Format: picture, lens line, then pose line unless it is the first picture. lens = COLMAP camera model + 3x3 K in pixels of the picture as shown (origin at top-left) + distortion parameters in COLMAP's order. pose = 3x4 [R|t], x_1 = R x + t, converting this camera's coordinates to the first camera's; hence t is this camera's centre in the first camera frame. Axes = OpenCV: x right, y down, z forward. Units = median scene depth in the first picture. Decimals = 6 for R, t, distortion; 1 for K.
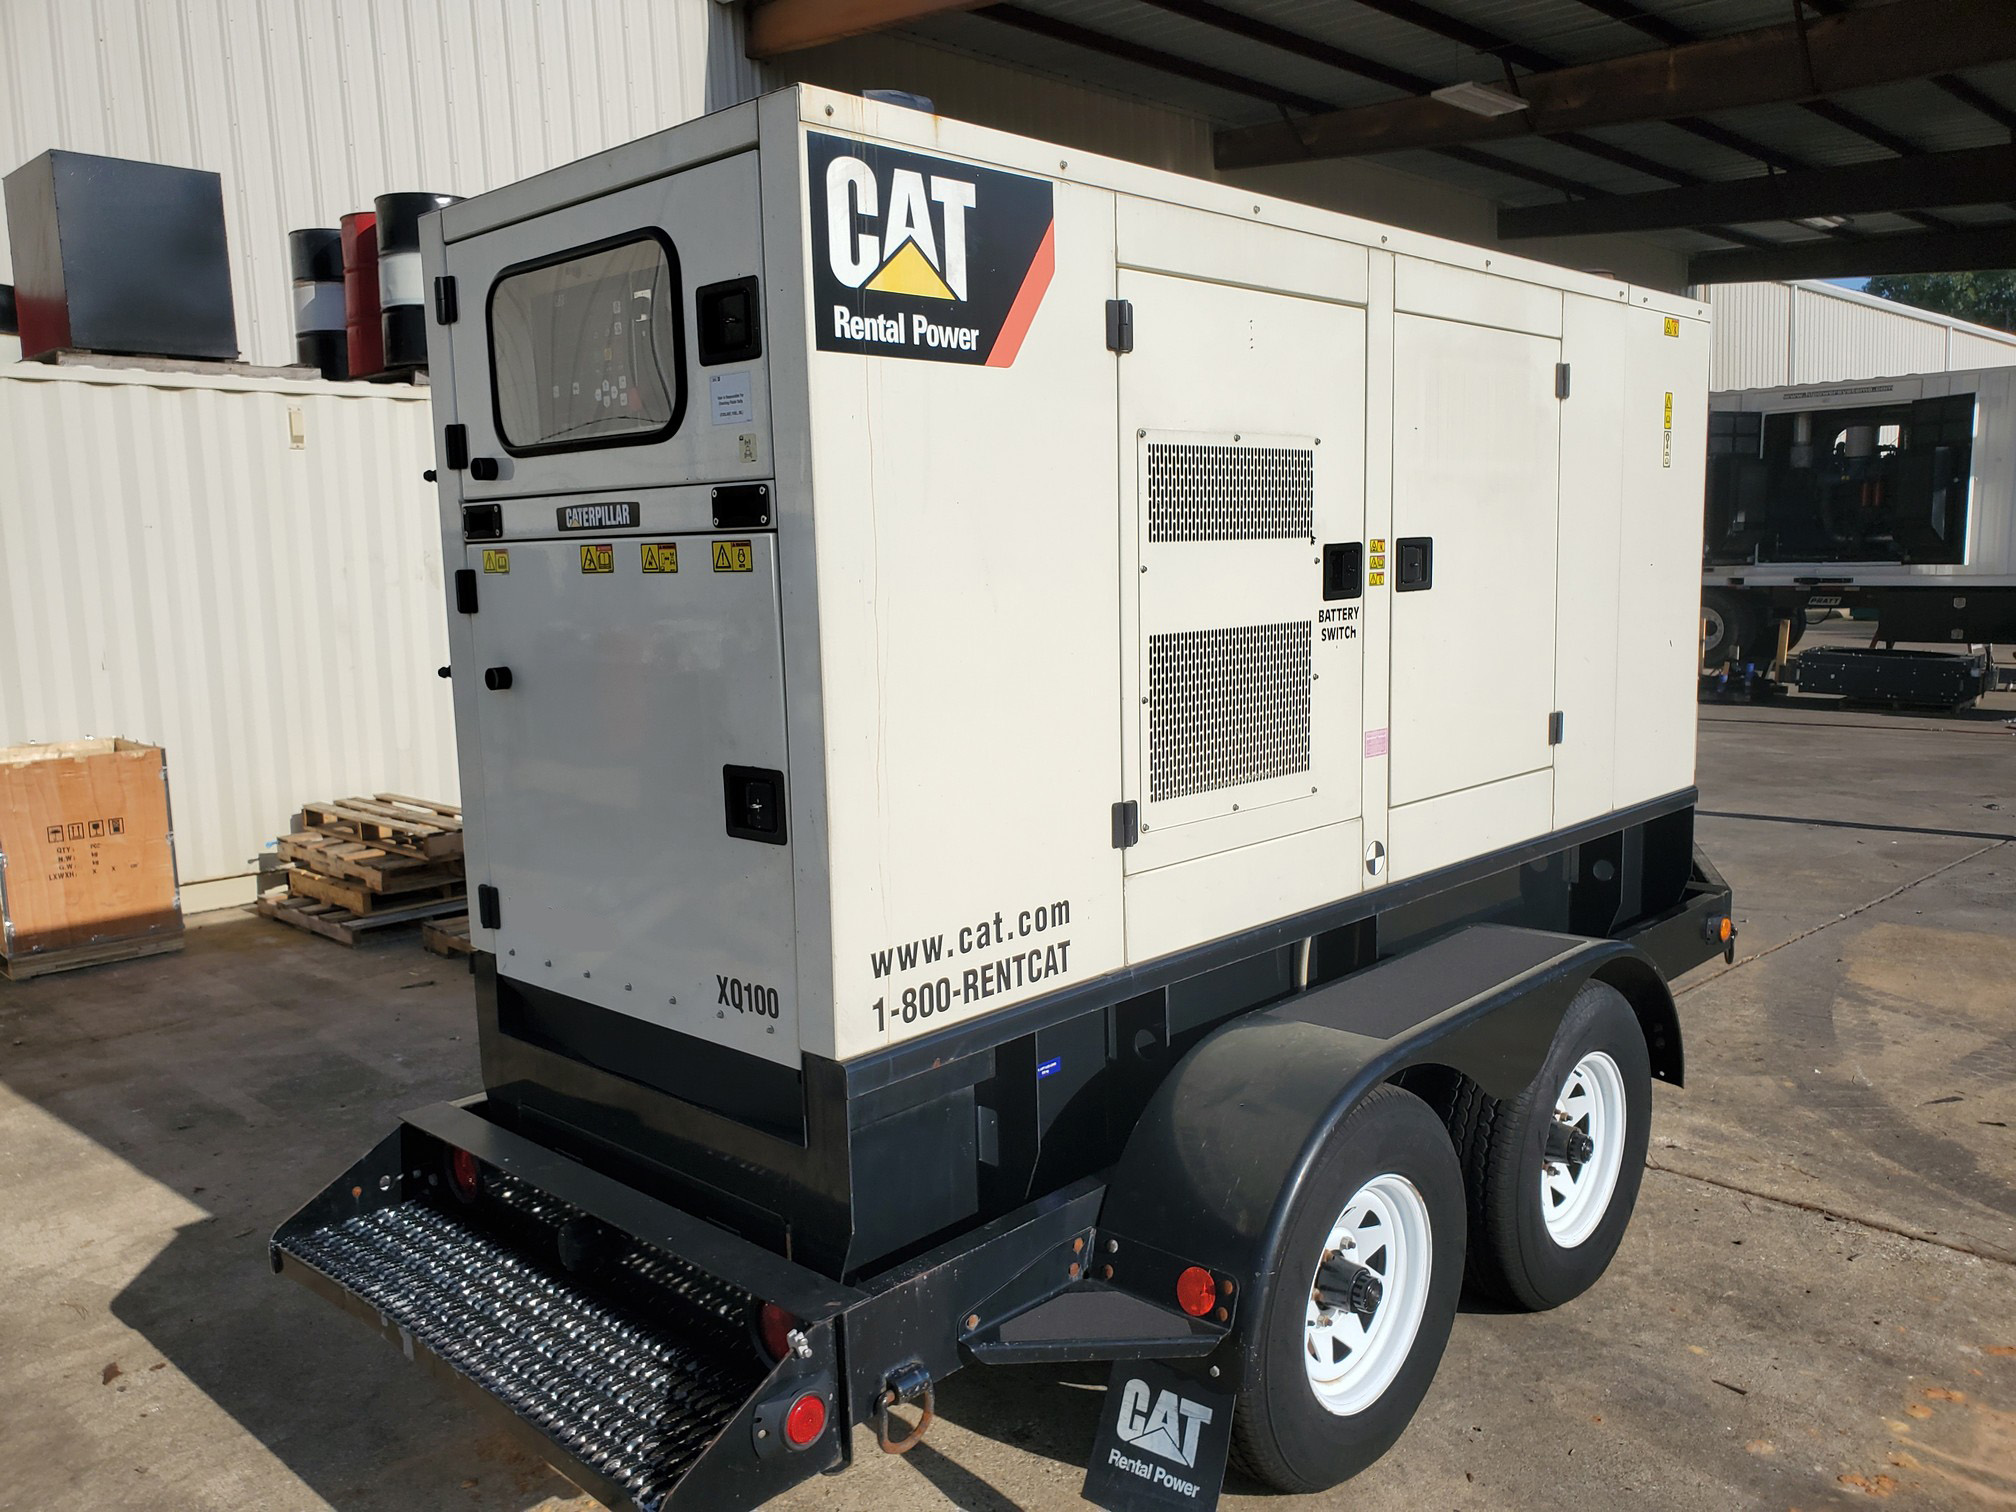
lens RADIAL K [[1563.1, 0, 1006.2], [0, 1563.1, 772.7], [0, 0, 1]] dist [0.117113, -0.210609]
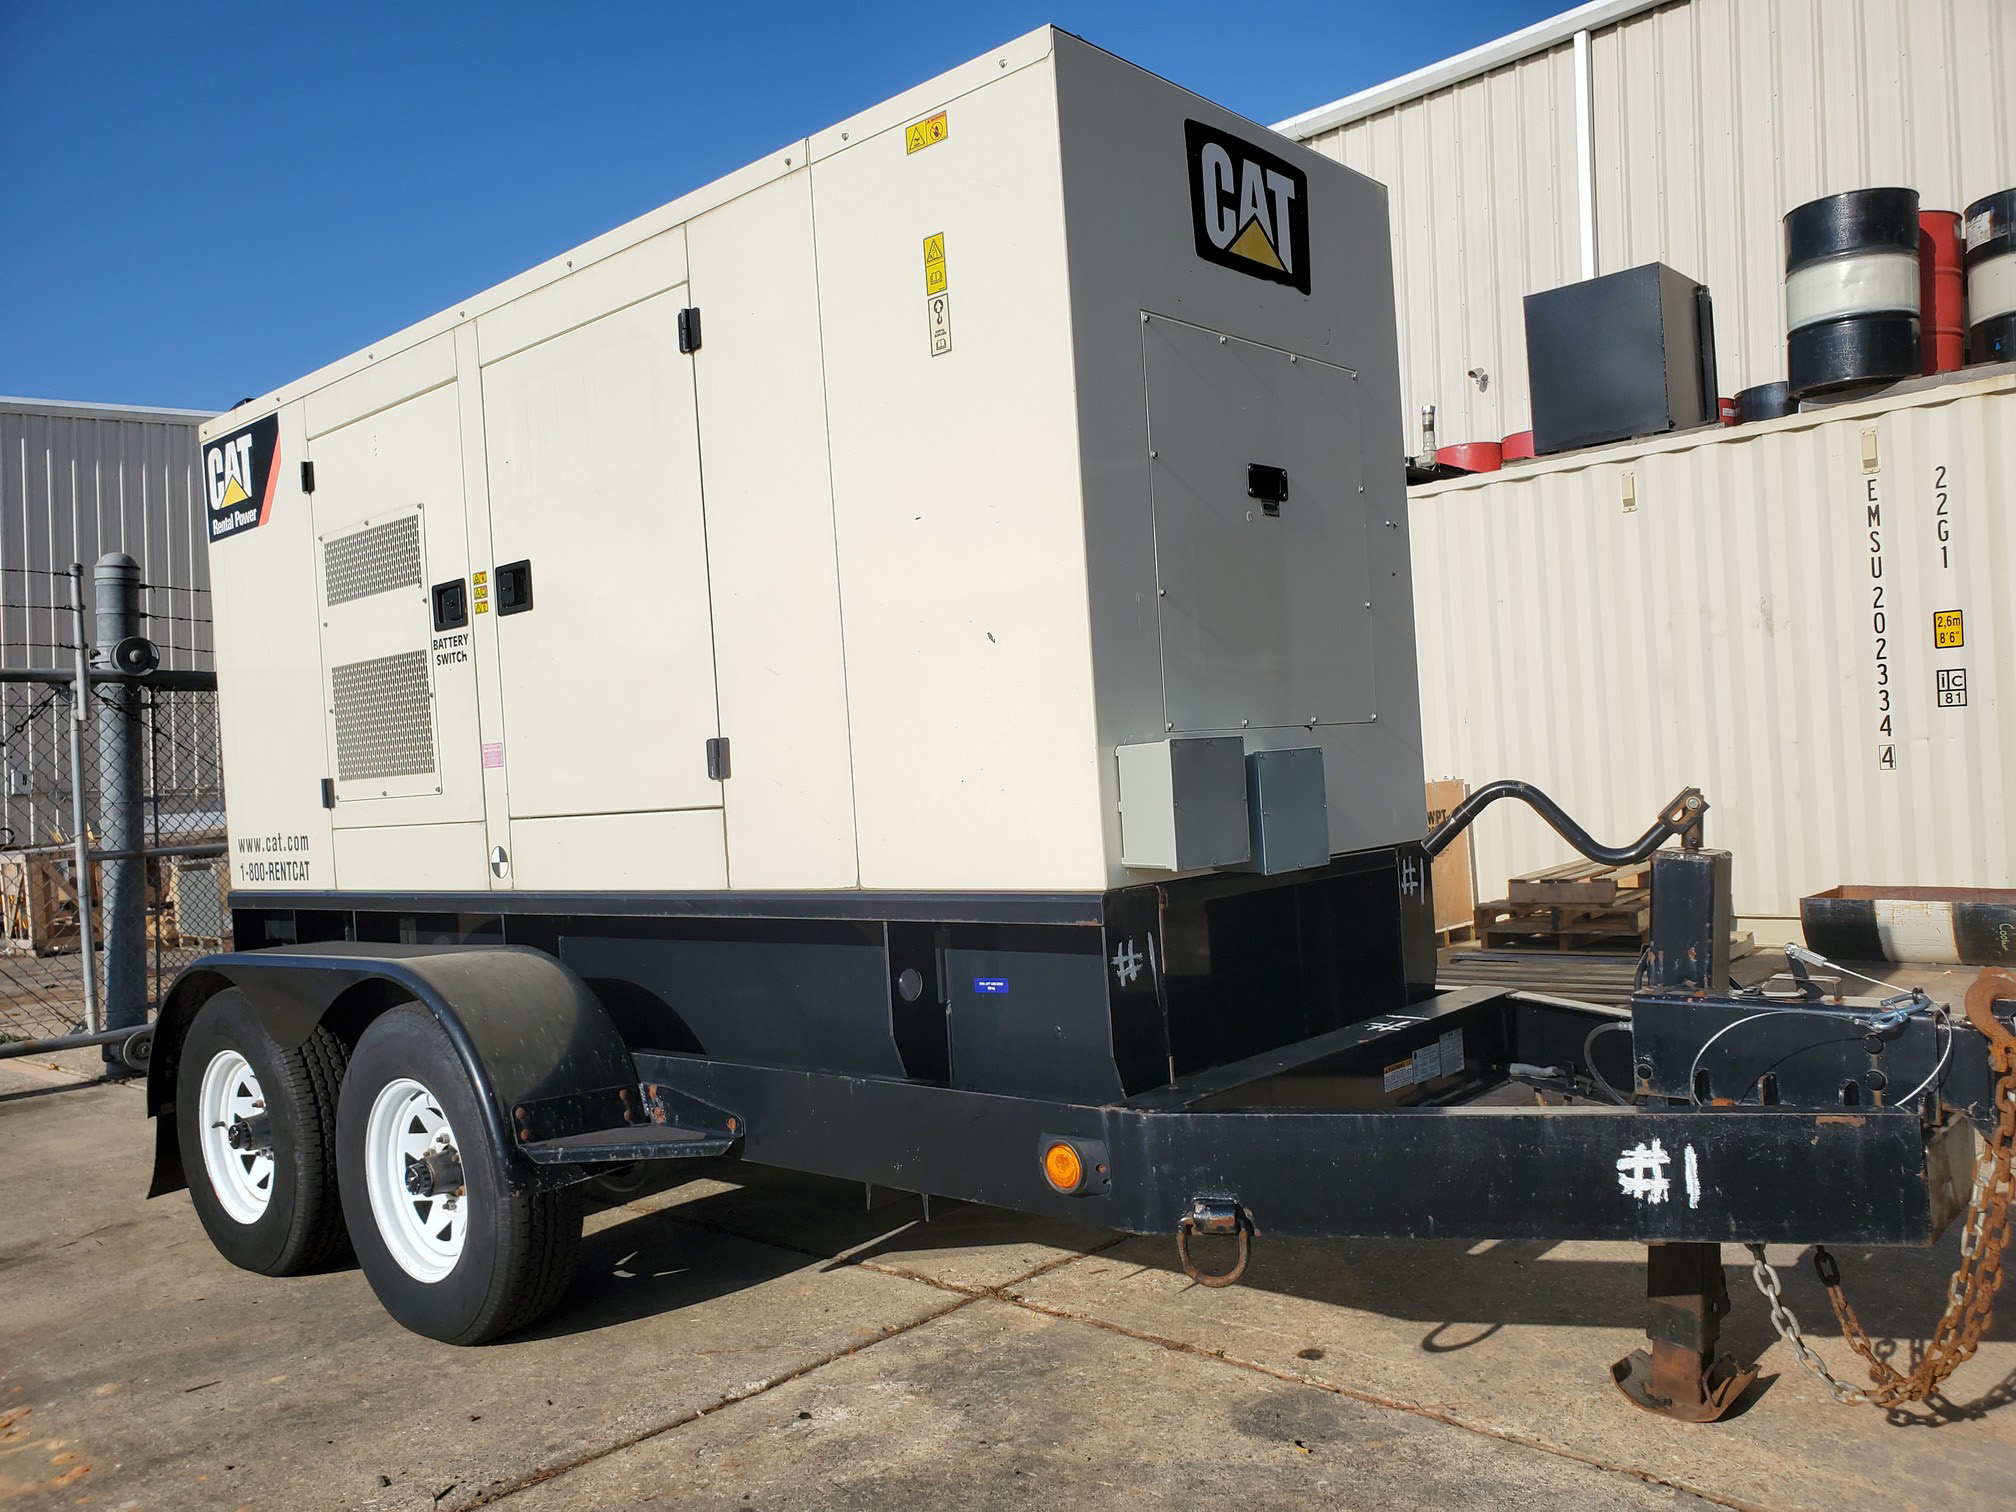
lens RADIAL K [[1582.4, 0, 1015.2], [0, 1582.4, 766.2], [0, 0, 1]] dist [0.067344, -0.099487]
pose [[0.034884, 0.020215, -0.999187, 1.421961], [-0.076882, 0.996887, 0.017485, -0.061600], [0.996430, 0.076210, 0.036330, 1.387267]]
